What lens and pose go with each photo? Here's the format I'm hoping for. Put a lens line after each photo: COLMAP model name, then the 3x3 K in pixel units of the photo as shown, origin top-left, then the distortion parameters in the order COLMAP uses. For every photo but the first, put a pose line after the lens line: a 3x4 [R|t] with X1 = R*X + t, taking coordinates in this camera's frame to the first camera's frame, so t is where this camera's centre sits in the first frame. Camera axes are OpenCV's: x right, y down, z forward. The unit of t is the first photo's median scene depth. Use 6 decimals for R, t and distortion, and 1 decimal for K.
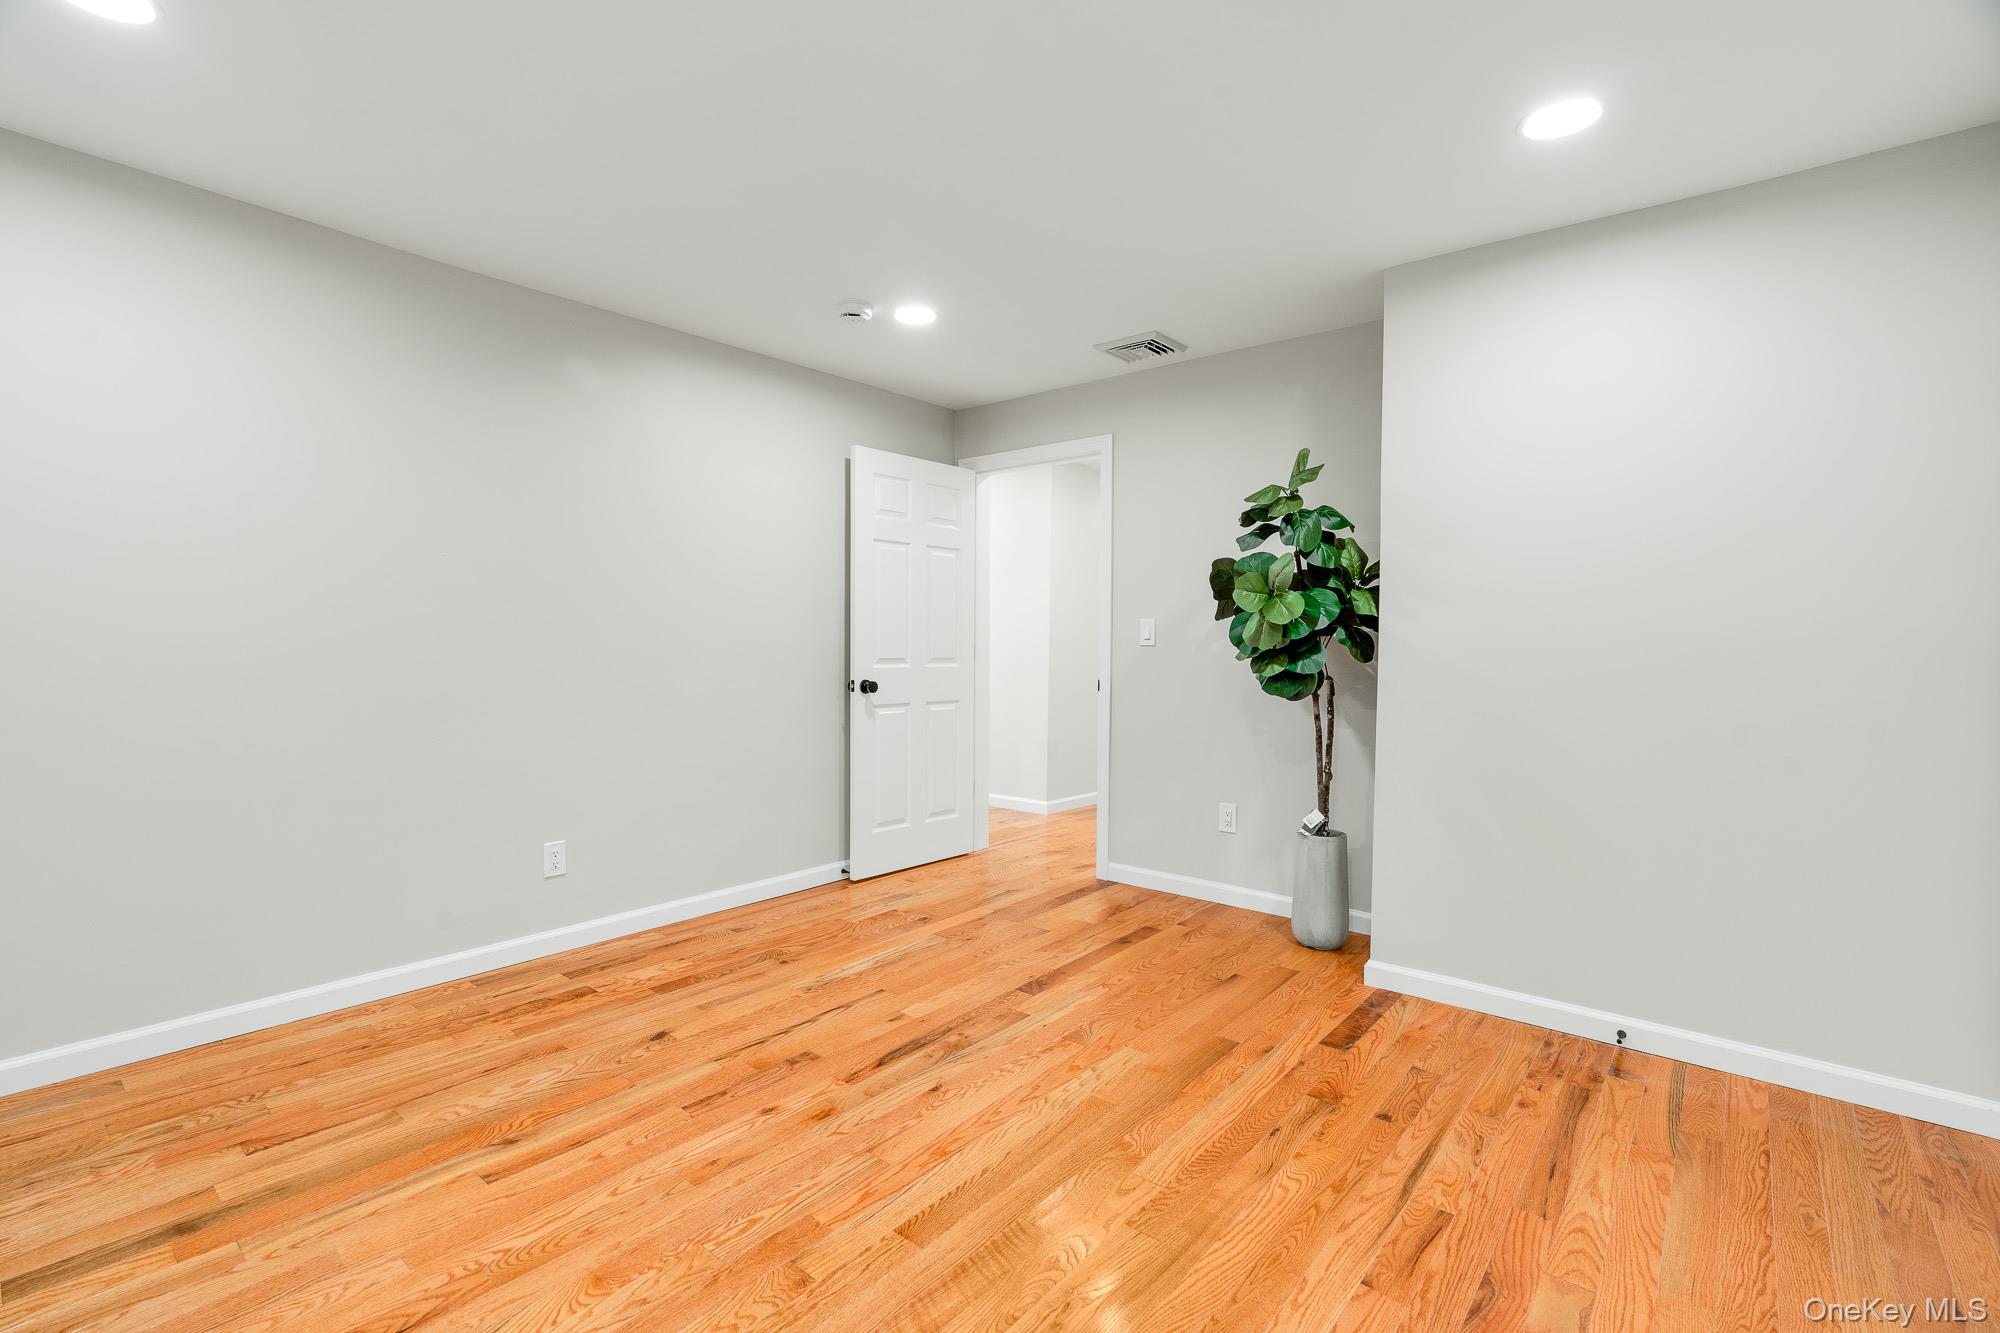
lens RADIAL K [[908.6, 0, 1000.6], [0, 908.6, 661.2], [0, 0, 1]] dist [-0.003308, 0.000661]
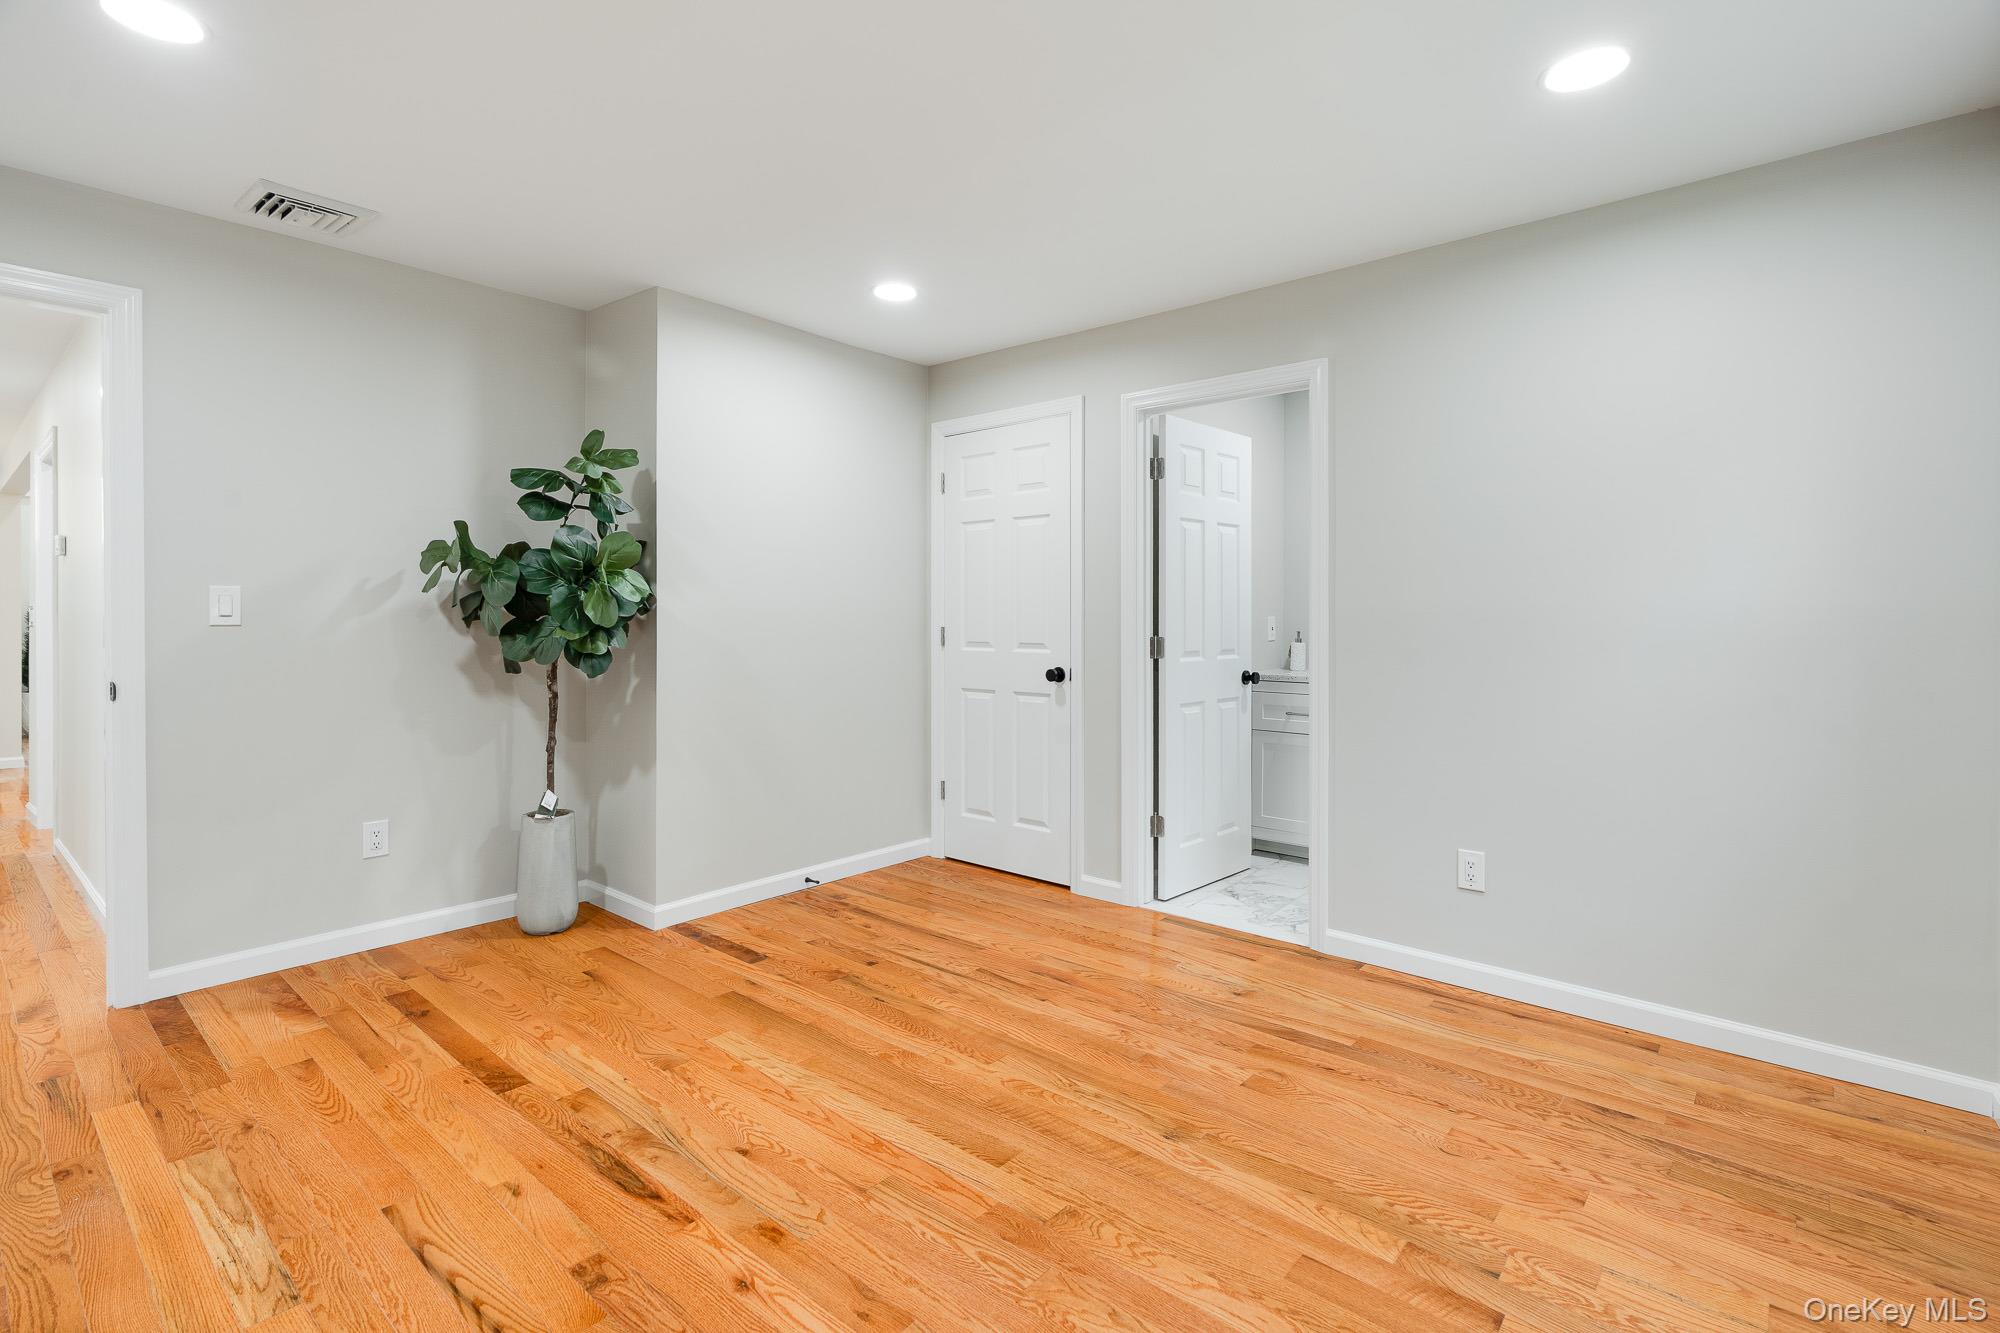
lens RADIAL K [[908.6, 0, 1000.7], [0, 908.6, 608.8], [0, 0, 1]] dist [-0.003308, 0.000661]
pose [[0.019630, -0.000437, 0.999807, -0.812062], [0.018692, 0.999825, 0.000070, -0.030648], [-0.999633, 0.018687, 0.019634, 0.645940]]
